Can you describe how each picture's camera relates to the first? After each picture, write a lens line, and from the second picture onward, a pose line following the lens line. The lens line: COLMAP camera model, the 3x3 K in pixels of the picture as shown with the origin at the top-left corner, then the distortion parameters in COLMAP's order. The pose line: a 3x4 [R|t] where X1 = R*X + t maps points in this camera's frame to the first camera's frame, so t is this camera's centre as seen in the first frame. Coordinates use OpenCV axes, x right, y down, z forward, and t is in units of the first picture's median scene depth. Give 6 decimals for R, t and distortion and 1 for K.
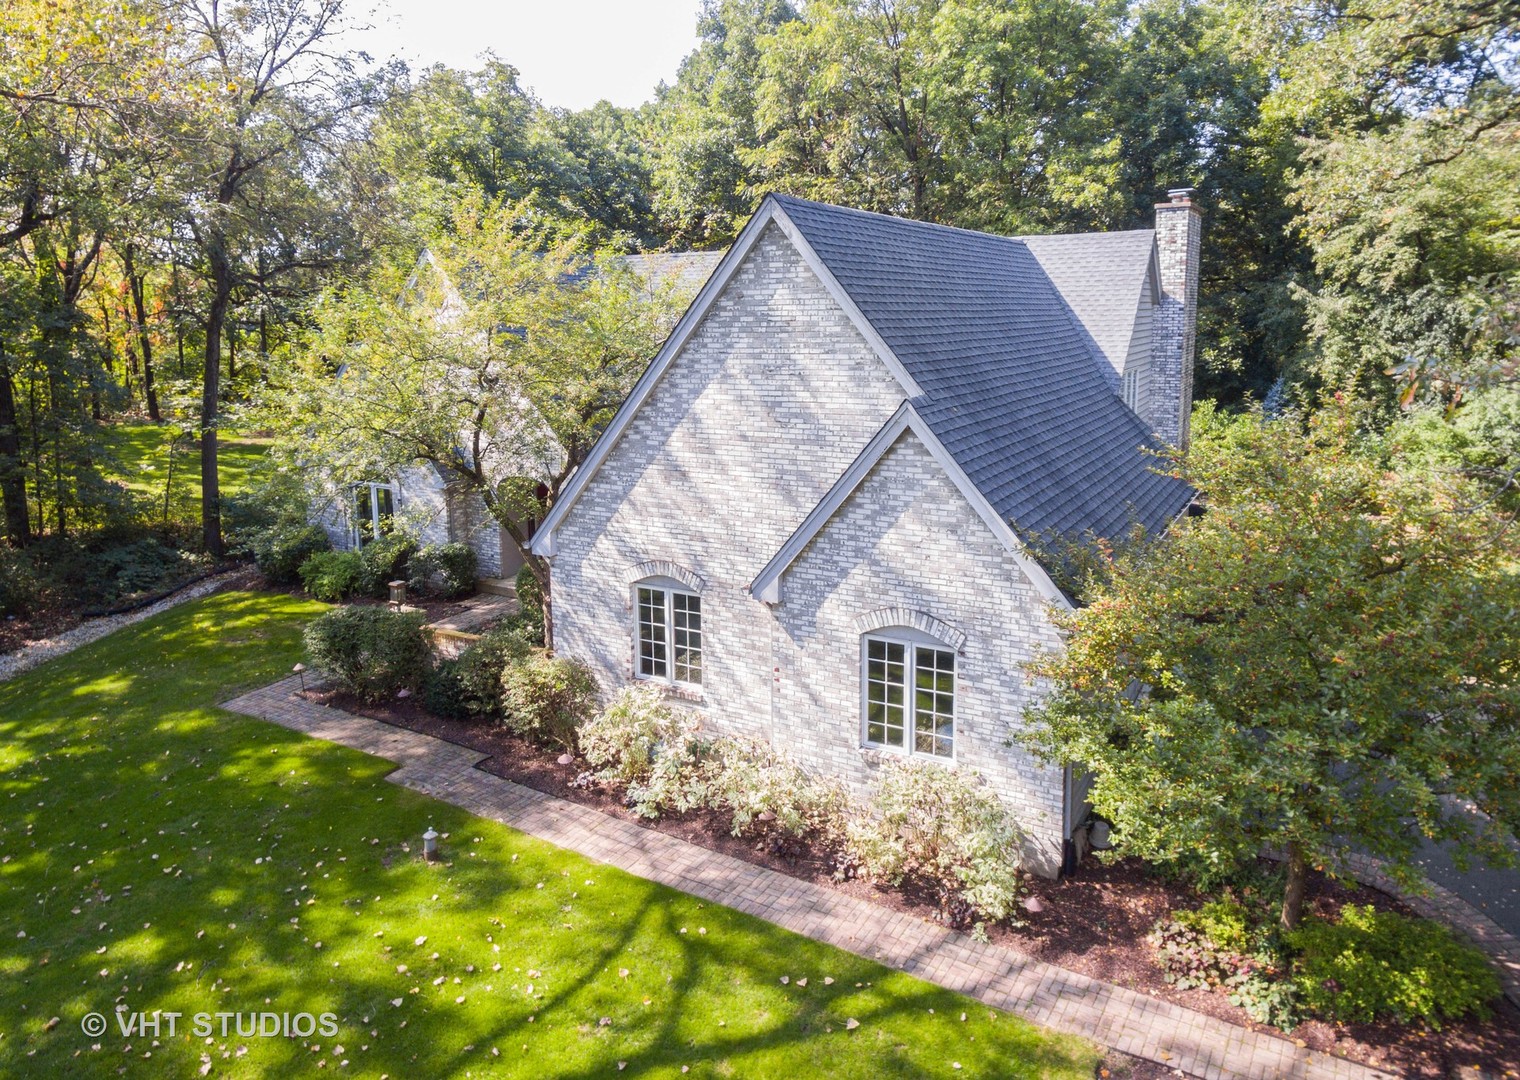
lens RADIAL K [[1010.8, 0, 752.4], [0, 1010.8, 437.8], [0, 0, 1]] dist [0.030822, -0.028387]
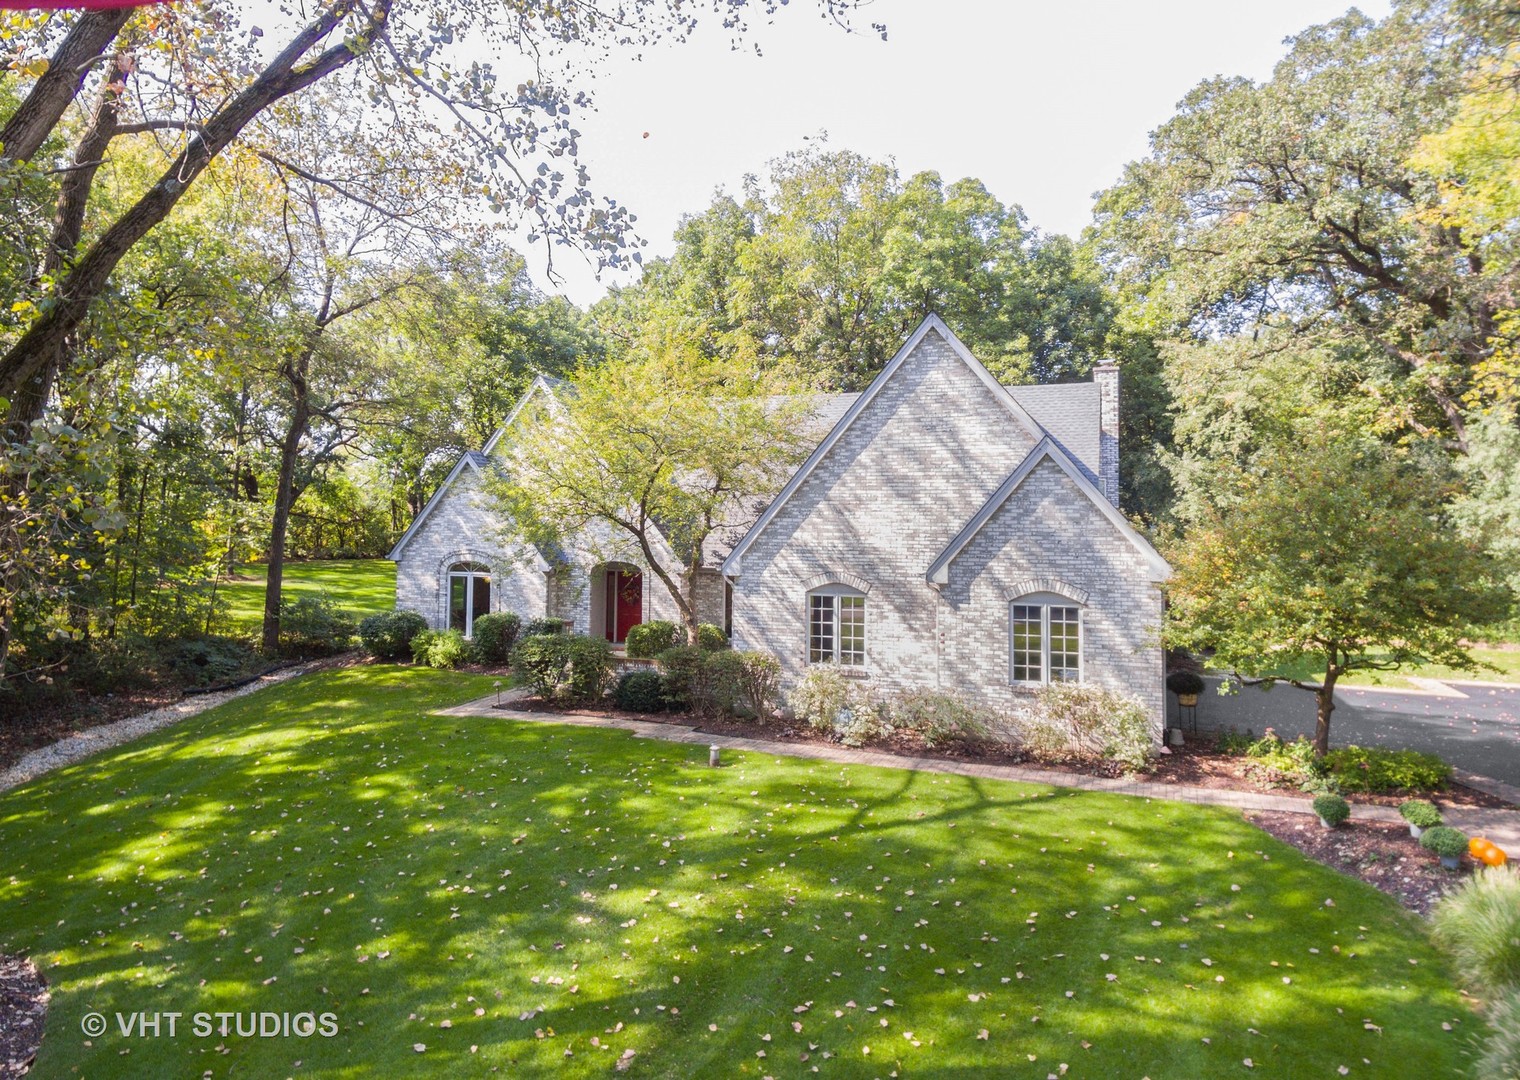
lens RADIAL K [[985.3, 0, 735.3], [0, 985.3, 476.3], [0, 0, 1]] dist [0.033372, -0.027626]
pose [[0.987664, 0.029096, 0.153860, -0.432213], [-0.001715, 0.984536, -0.175175, 0.229069], [-0.156577, 0.172750, 0.972441, -0.295462]]
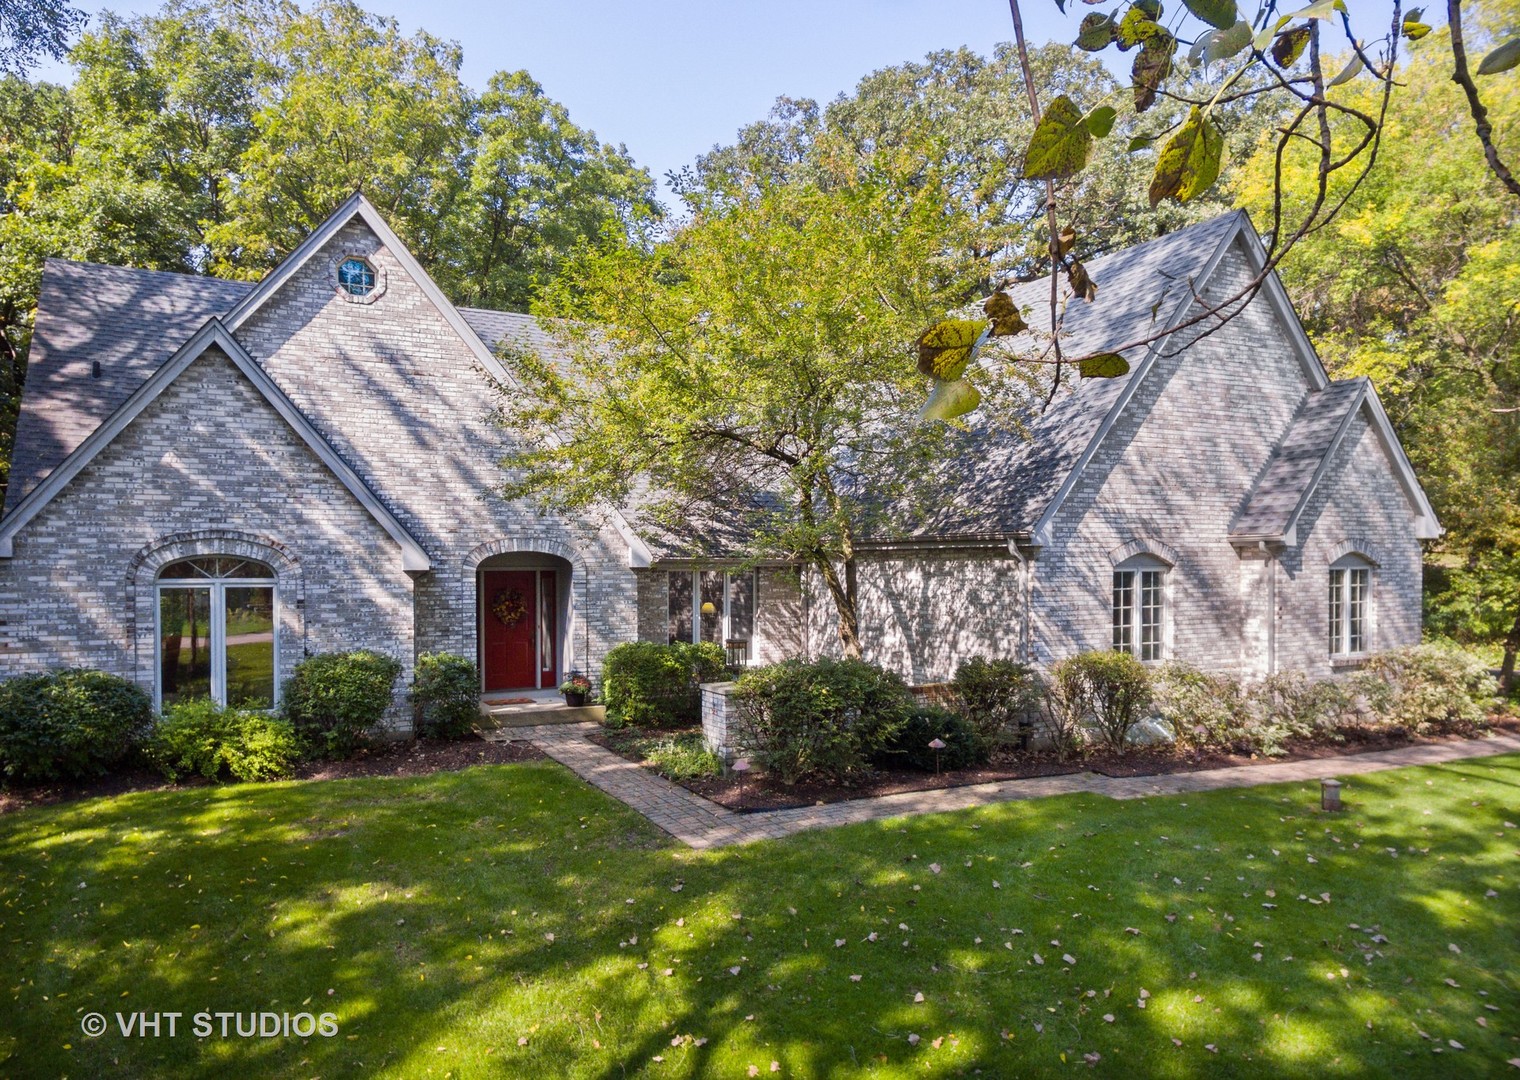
lens RADIAL K [[978.7, 0, 779.3], [0, 978.7, 559.2], [0, 0, 1]] dist [0.049971, -0.059793]
pose [[0.544171, 0.009431, 0.838922, -1.119267], [0.102508, 0.991698, -0.077641, 0.182858], [-0.832689, 0.128246, 0.538686, 0.779061]]
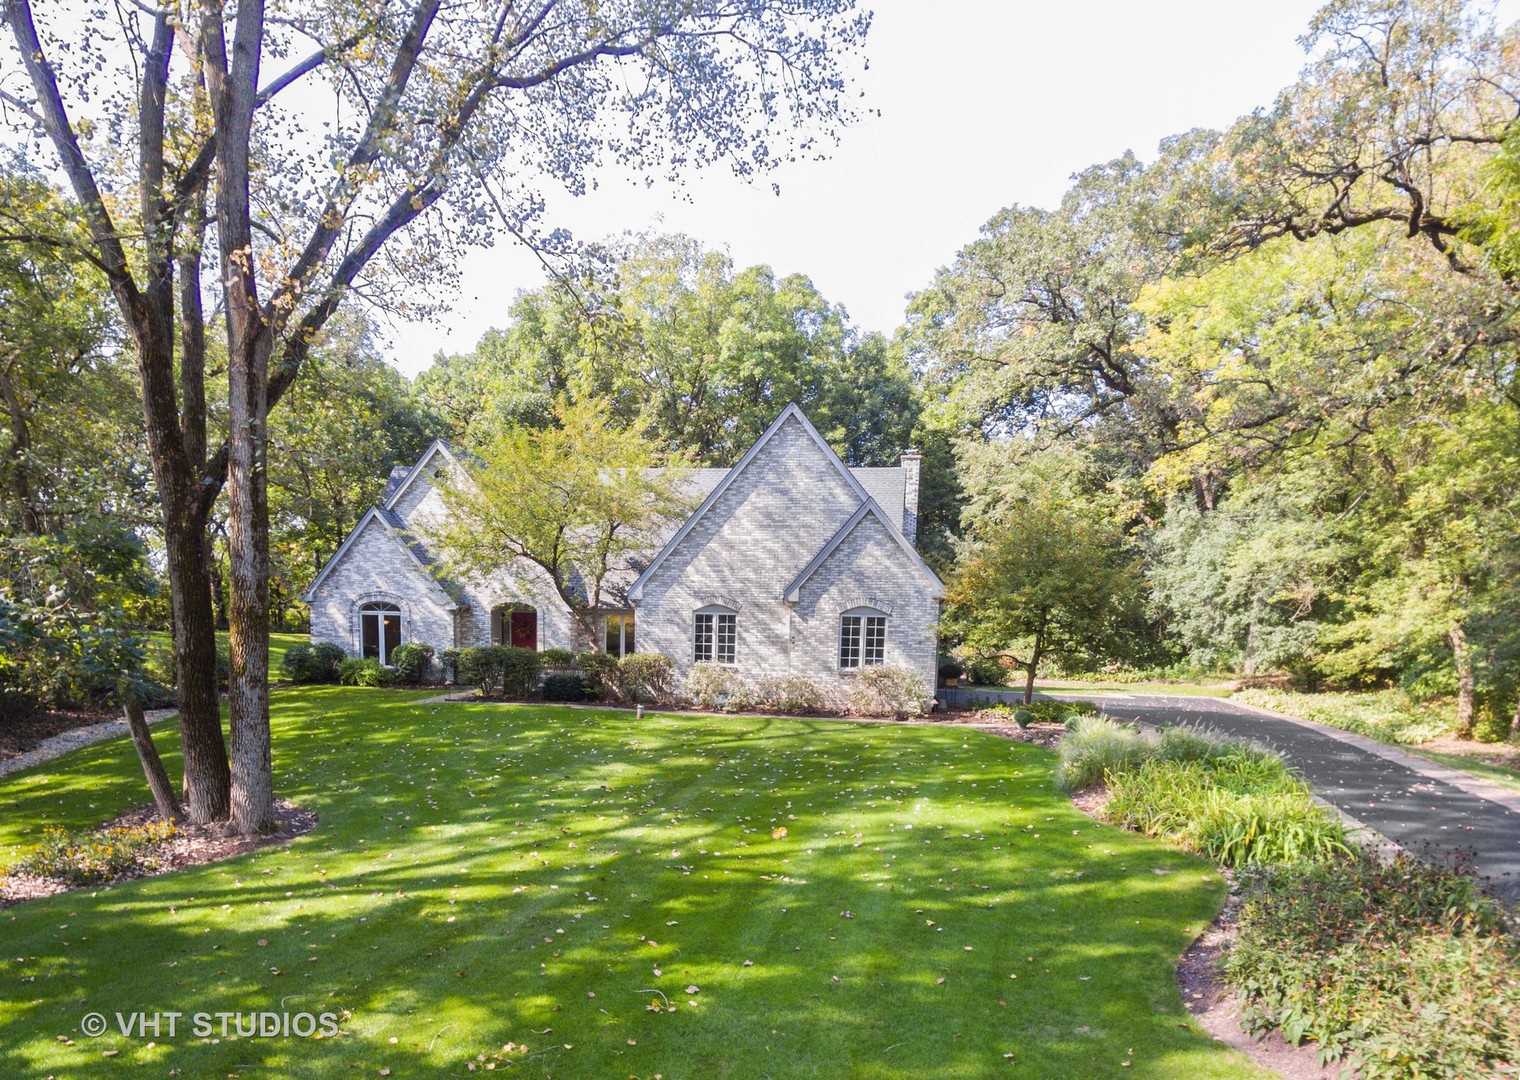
lens RADIAL K [[1081.2, 0, 726.2], [0, 1081.2, 720.3], [0, 0, 1]] dist [0.025647, 0.002744]
pose [[0.937247, 0.008650, 0.348558, -0.758229], [0.008050, 0.998889, -0.046435, 0.442632], [-0.348573, 0.046327, 0.936136, -0.846105]]
